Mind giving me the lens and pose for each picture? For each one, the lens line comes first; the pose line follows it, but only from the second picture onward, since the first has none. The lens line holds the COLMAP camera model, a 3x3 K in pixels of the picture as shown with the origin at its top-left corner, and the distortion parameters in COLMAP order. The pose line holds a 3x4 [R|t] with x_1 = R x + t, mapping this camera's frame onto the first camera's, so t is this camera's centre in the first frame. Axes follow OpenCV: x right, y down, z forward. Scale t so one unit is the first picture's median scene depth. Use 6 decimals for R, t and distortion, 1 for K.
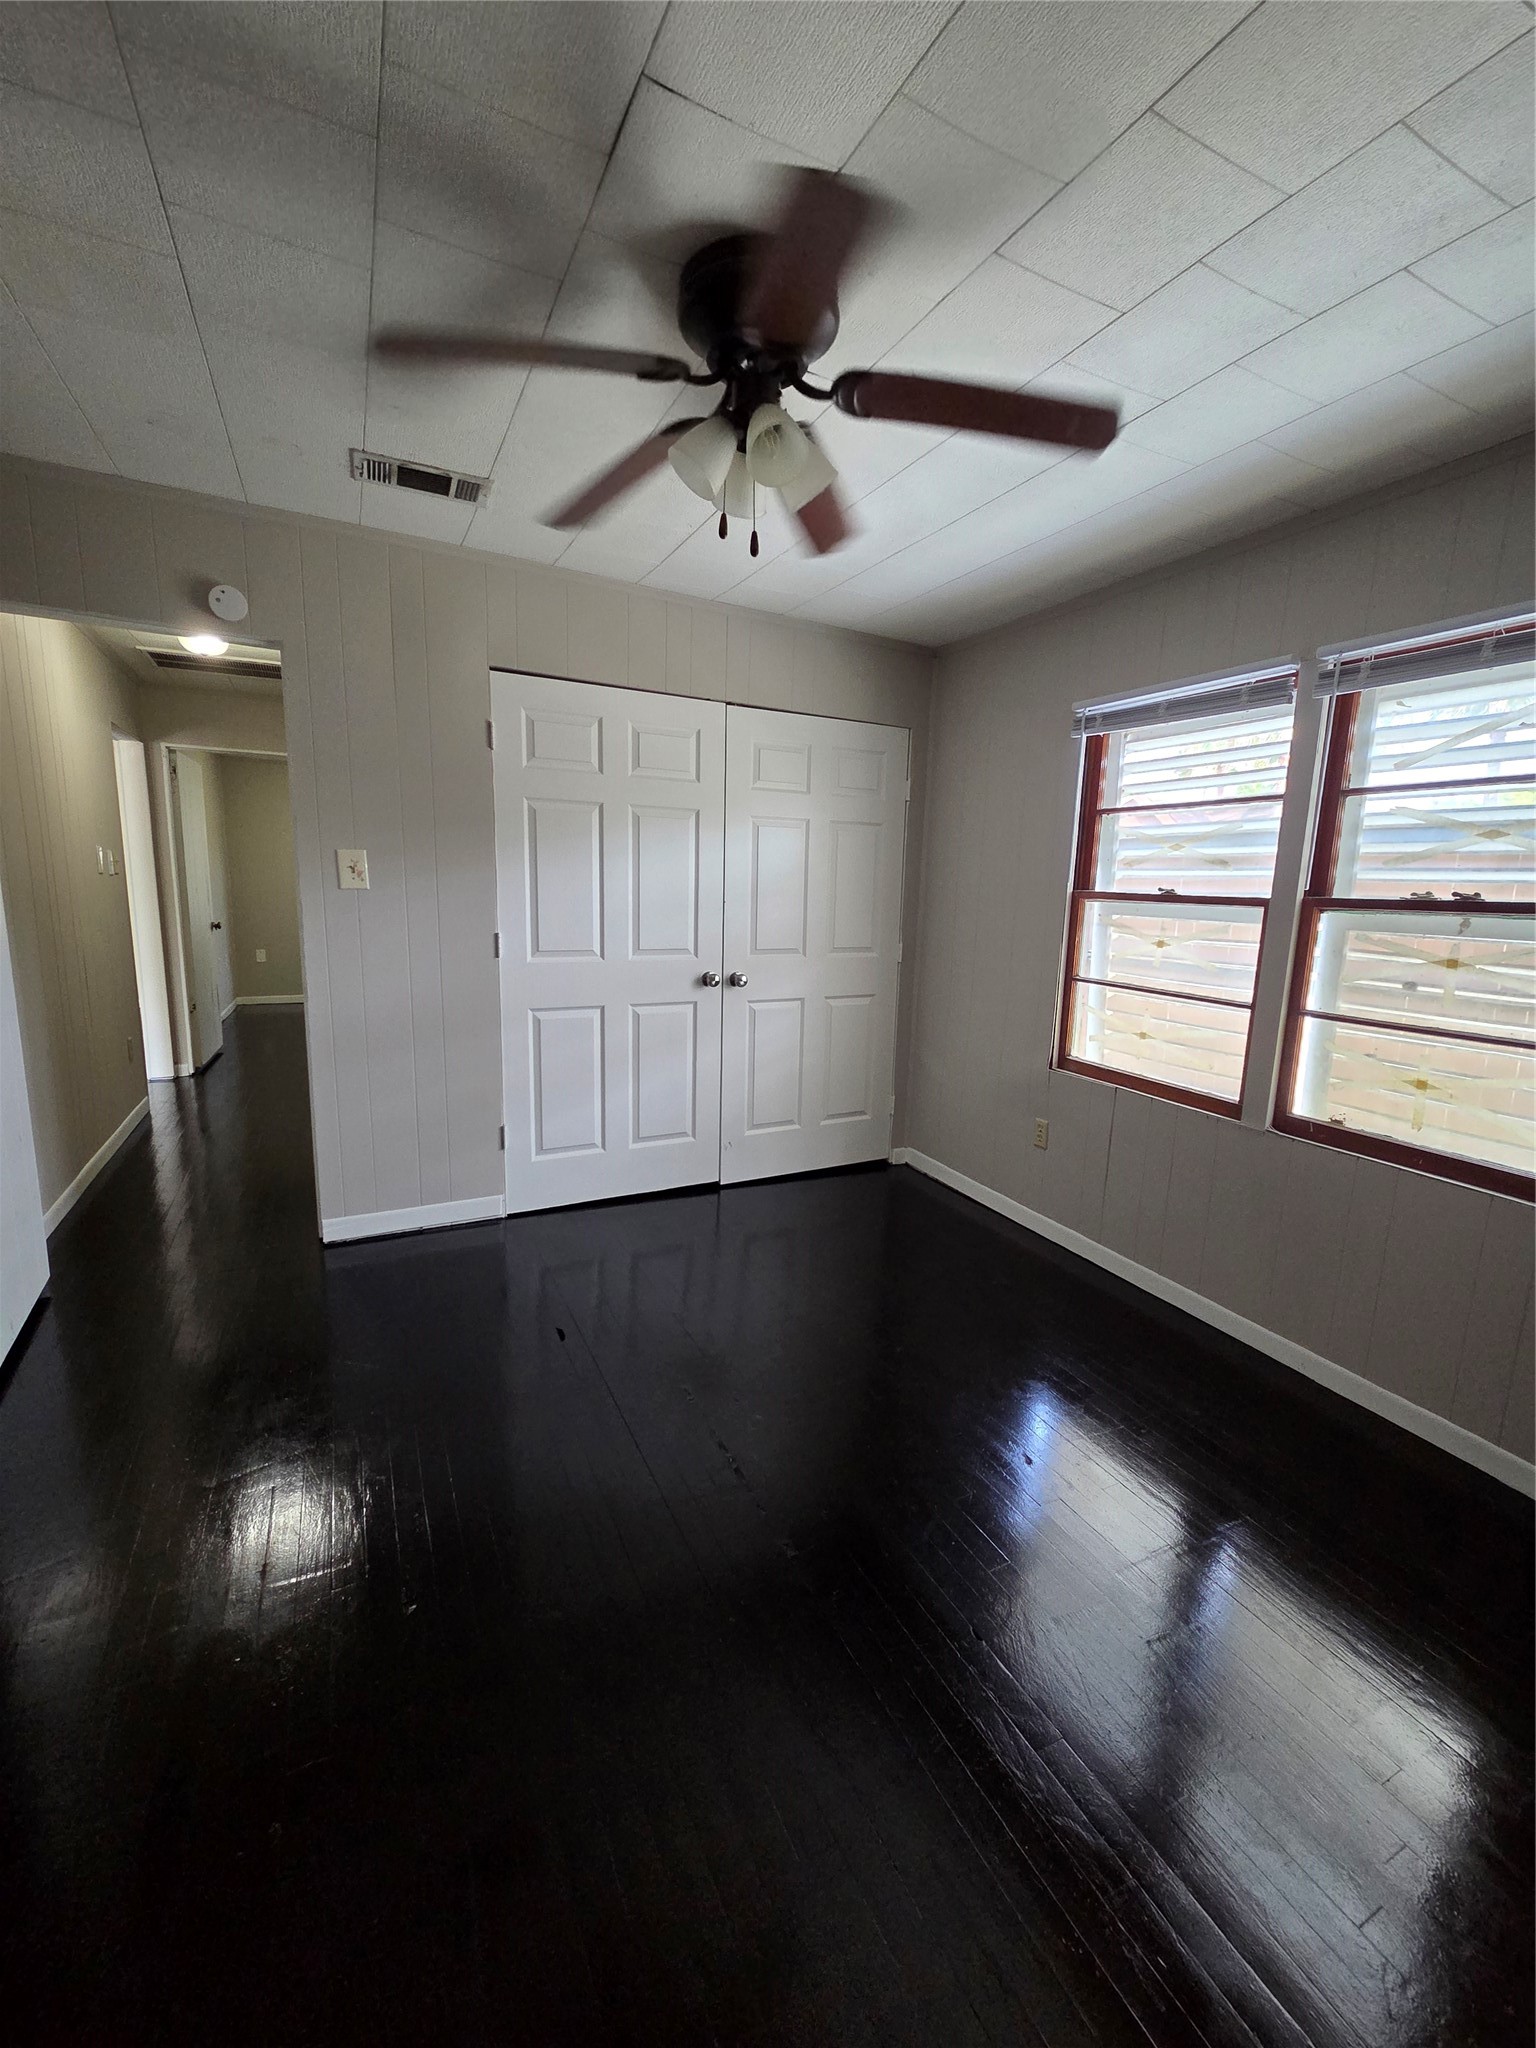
lens RADIAL K [[832.1, 0, 762.0], [0, 832.1, 1028.9], [0, 0, 1]] dist [0.002706, -0.000679]
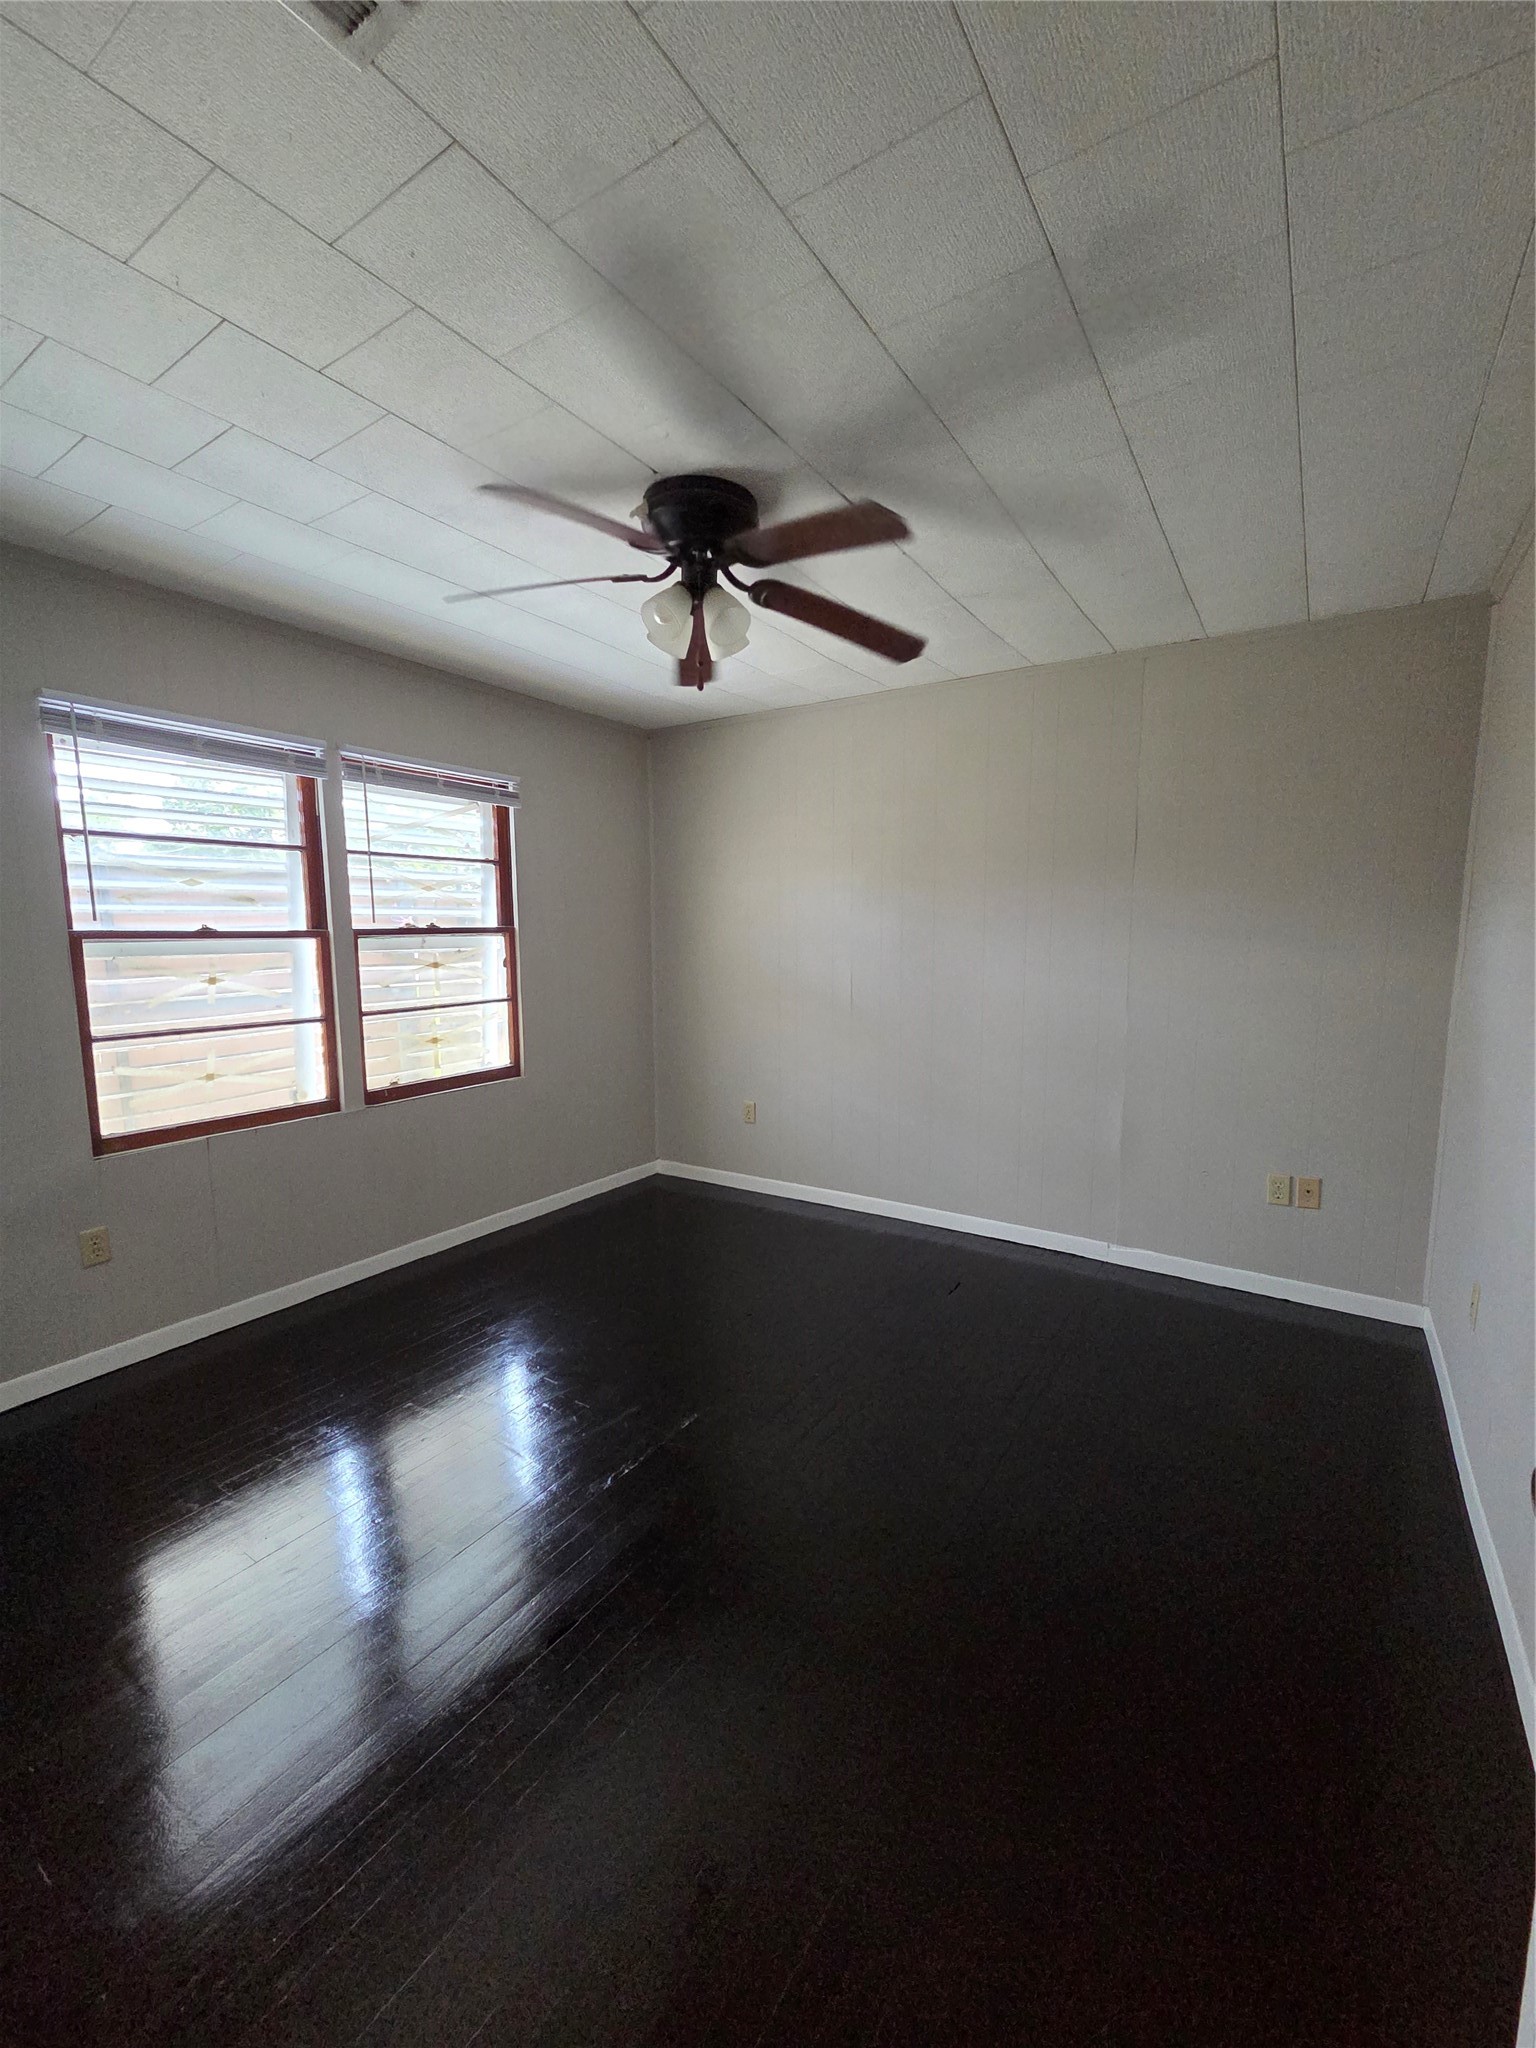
lens RADIAL K [[832.1, 0, 781.9], [0, 832.1, 1012.0], [0, 0, 1]] dist [0.002706, -0.000679]
pose [[-0.513181, -0.109788, 0.851230, -0.766554], [0.145230, 0.966376, 0.212193, -0.192519], [-0.845904, 0.232517, -0.479981, 0.992014]]
